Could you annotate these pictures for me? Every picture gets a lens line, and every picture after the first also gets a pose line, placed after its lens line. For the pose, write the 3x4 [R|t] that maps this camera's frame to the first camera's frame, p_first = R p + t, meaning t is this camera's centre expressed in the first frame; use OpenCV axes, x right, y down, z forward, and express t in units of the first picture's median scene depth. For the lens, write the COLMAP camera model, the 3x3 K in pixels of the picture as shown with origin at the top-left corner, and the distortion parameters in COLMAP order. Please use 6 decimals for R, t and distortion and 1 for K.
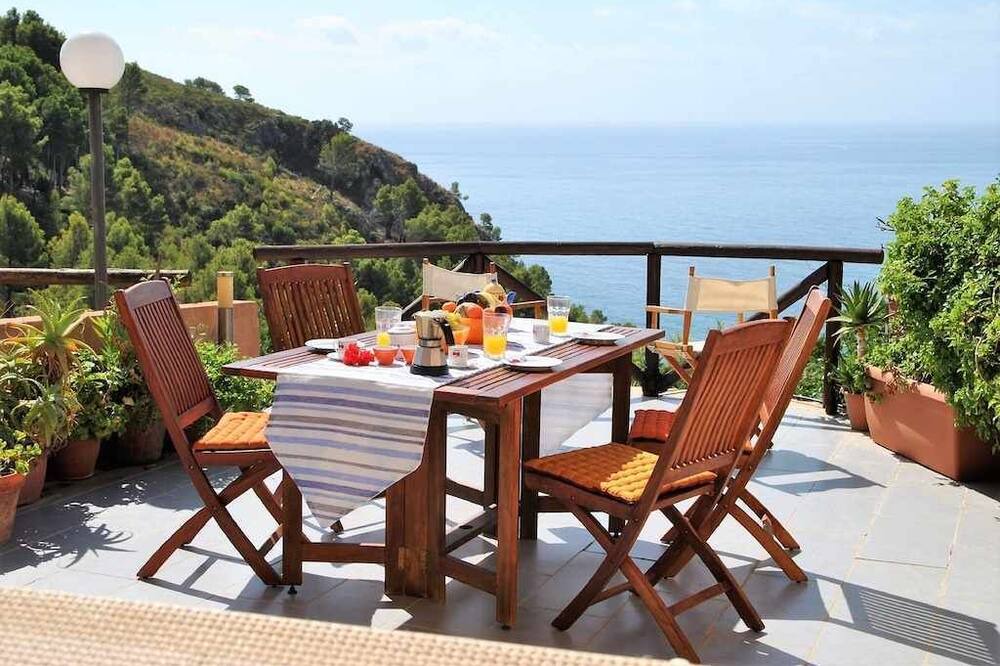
lens RADIAL K [[1270.6, 0, 530.9], [0, 1270.6, 350.8], [0, 0, 1]] dist [0.010752, 0.057248]
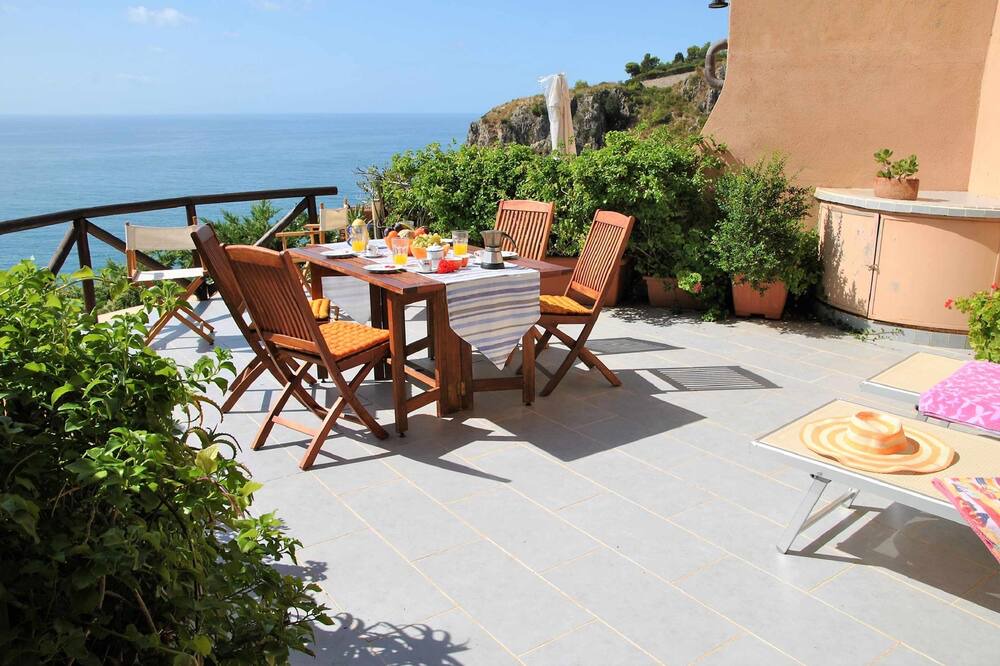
lens RADIAL K [[756.6, 0, 517.6], [0, 756.6, 336.1], [0, 0, 1]] dist [-0.128891, 0.118250]
pose [[0.533181, -0.239438, 0.811411, -0.733255], [0.141816, 0.970837, 0.193296, -0.067862], [-0.834030, 0.012009, 0.551588, 0.371241]]
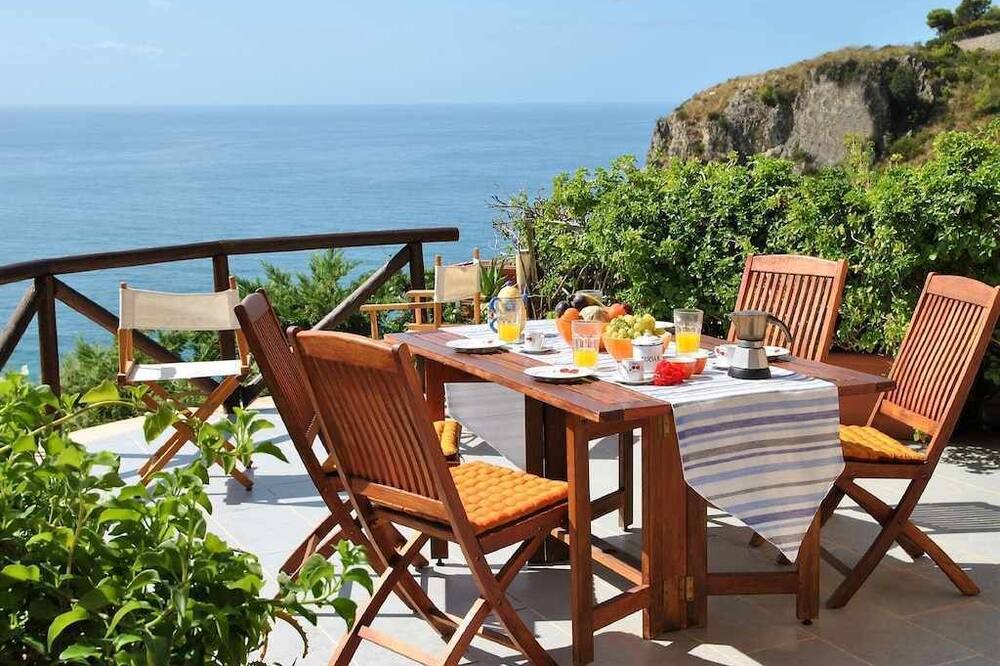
lens RADIAL K [[1270.6, 0, 530.9], [0, 1270.6, 350.8], [0, 0, 1]] dist [0.010752, 0.057248]
pose [[0.658648, -0.150626, 0.737221, -0.726713], [0.140561, 0.987142, 0.076110, -0.079030], [-0.739206, 0.053495, 0.671352, 0.419256]]
